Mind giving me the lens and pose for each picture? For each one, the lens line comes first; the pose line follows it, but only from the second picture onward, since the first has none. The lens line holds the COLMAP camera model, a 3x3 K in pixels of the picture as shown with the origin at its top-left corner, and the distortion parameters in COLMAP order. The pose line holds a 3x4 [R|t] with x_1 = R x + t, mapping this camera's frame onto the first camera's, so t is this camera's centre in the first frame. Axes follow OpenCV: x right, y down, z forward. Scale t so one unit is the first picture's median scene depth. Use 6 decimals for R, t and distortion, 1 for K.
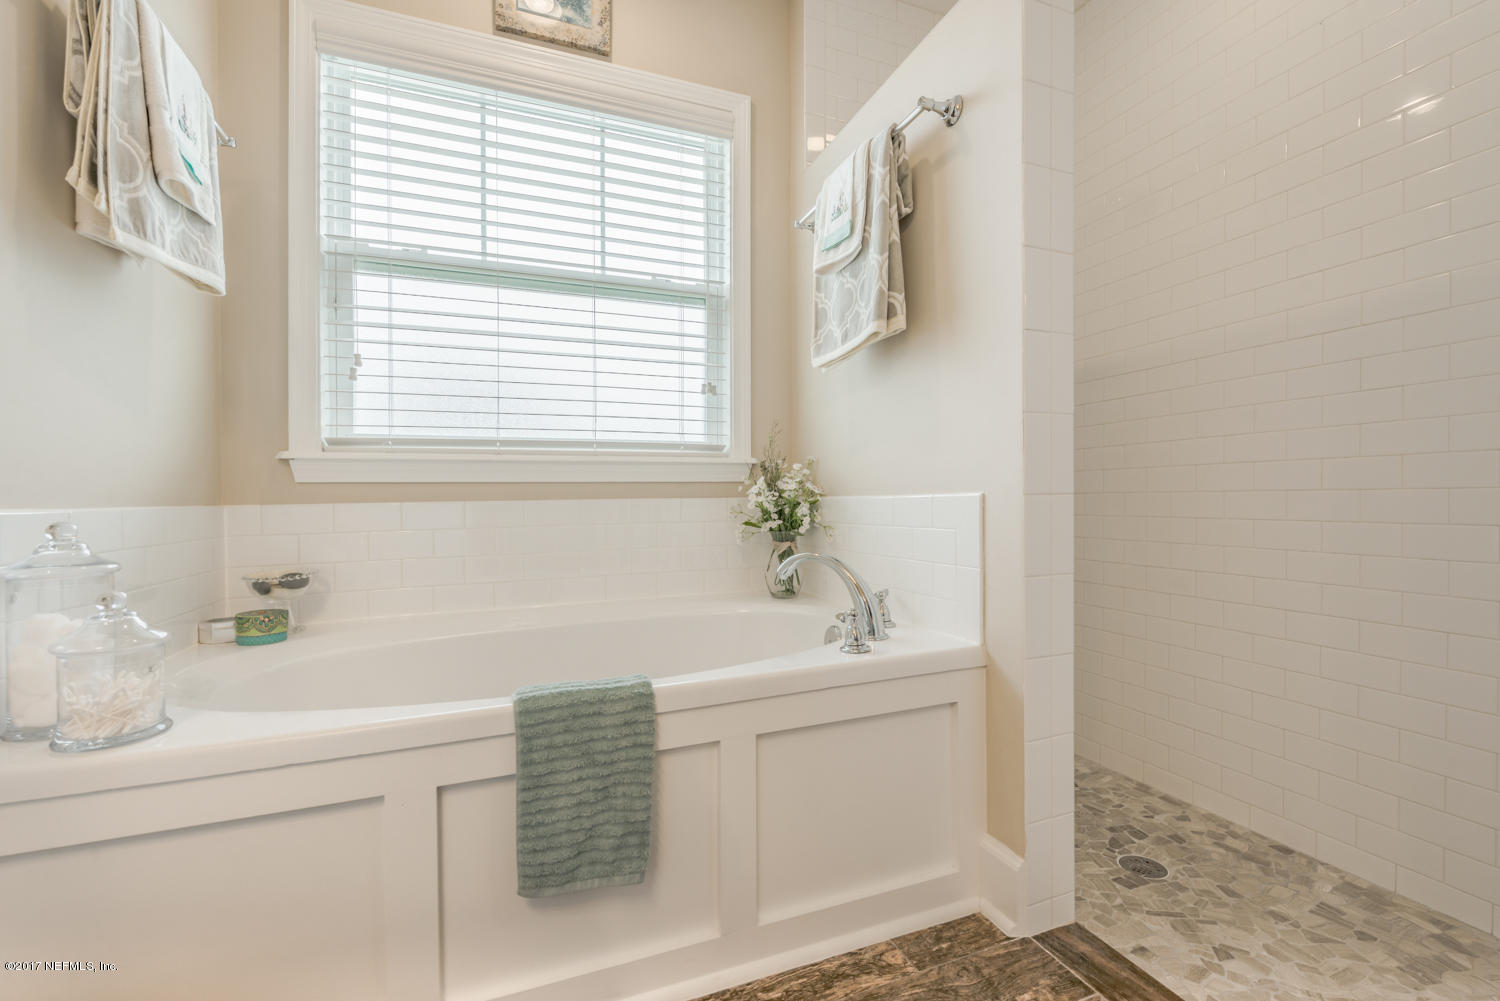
lens RADIAL K [[638.0, 0, 748.2], [0, 638.0, 492.6], [0, 0, 1]] dist [0.008056, -0.001513]
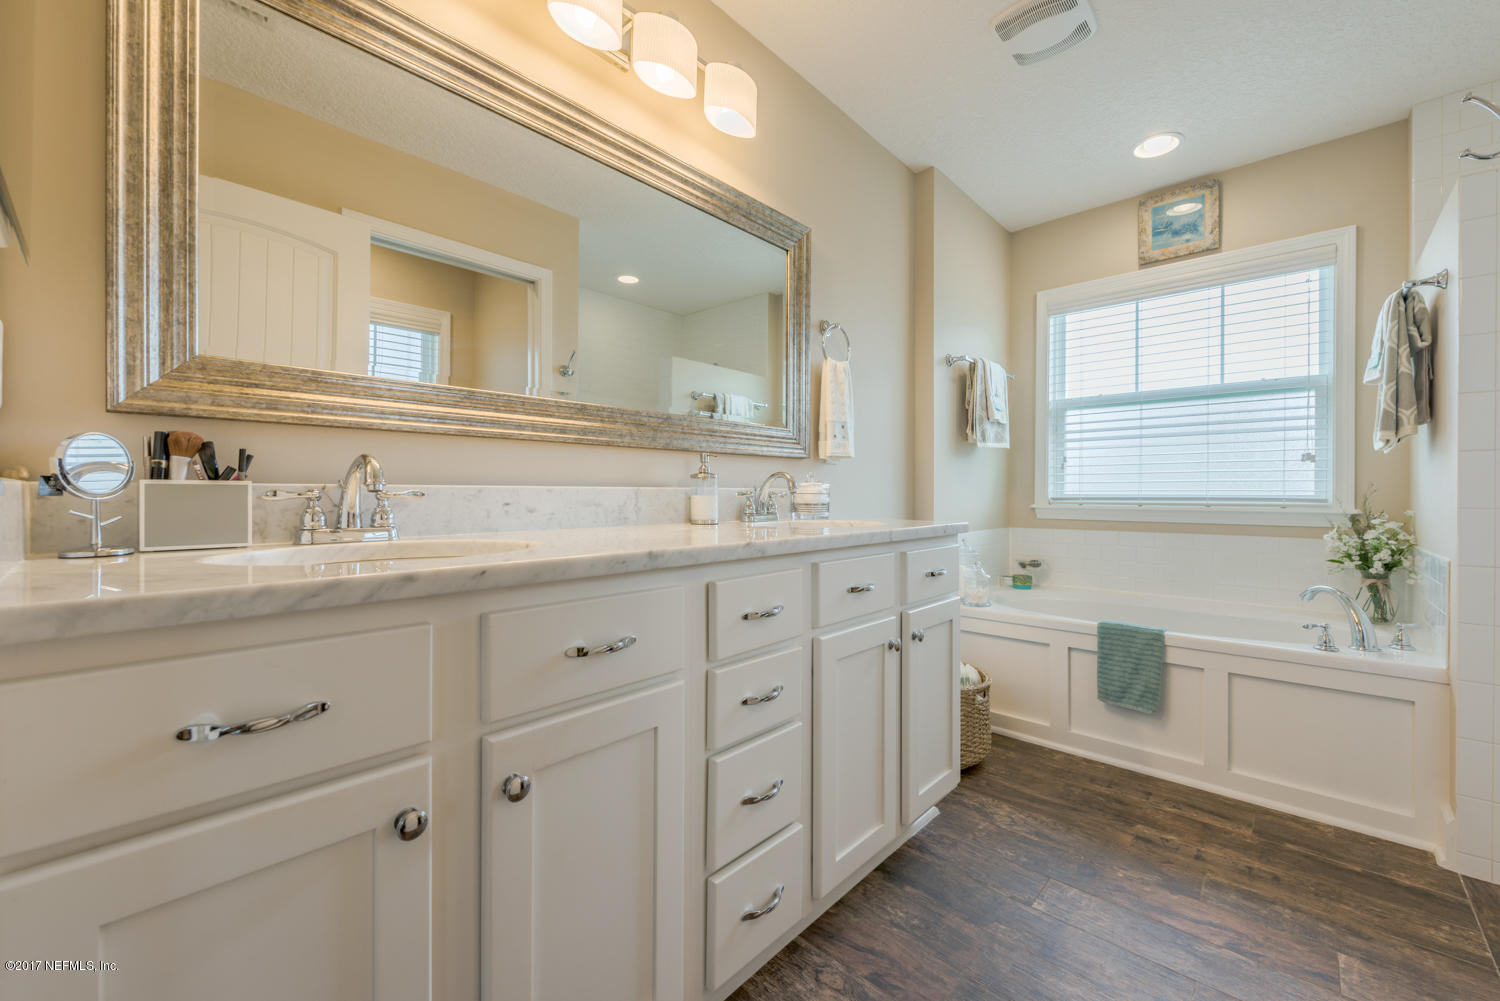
lens RADIAL K [[598.2, 0, 744.8], [0, 598.2, 490.2], [0, 0, 1]] dist [-0.017111, -0.000409]
pose [[0.425527, 0.011660, -0.904871, 0.777323], [-0.003576, 0.999931, 0.011204, -0.146519], [0.904939, -0.001532, 0.425539, -0.845041]]
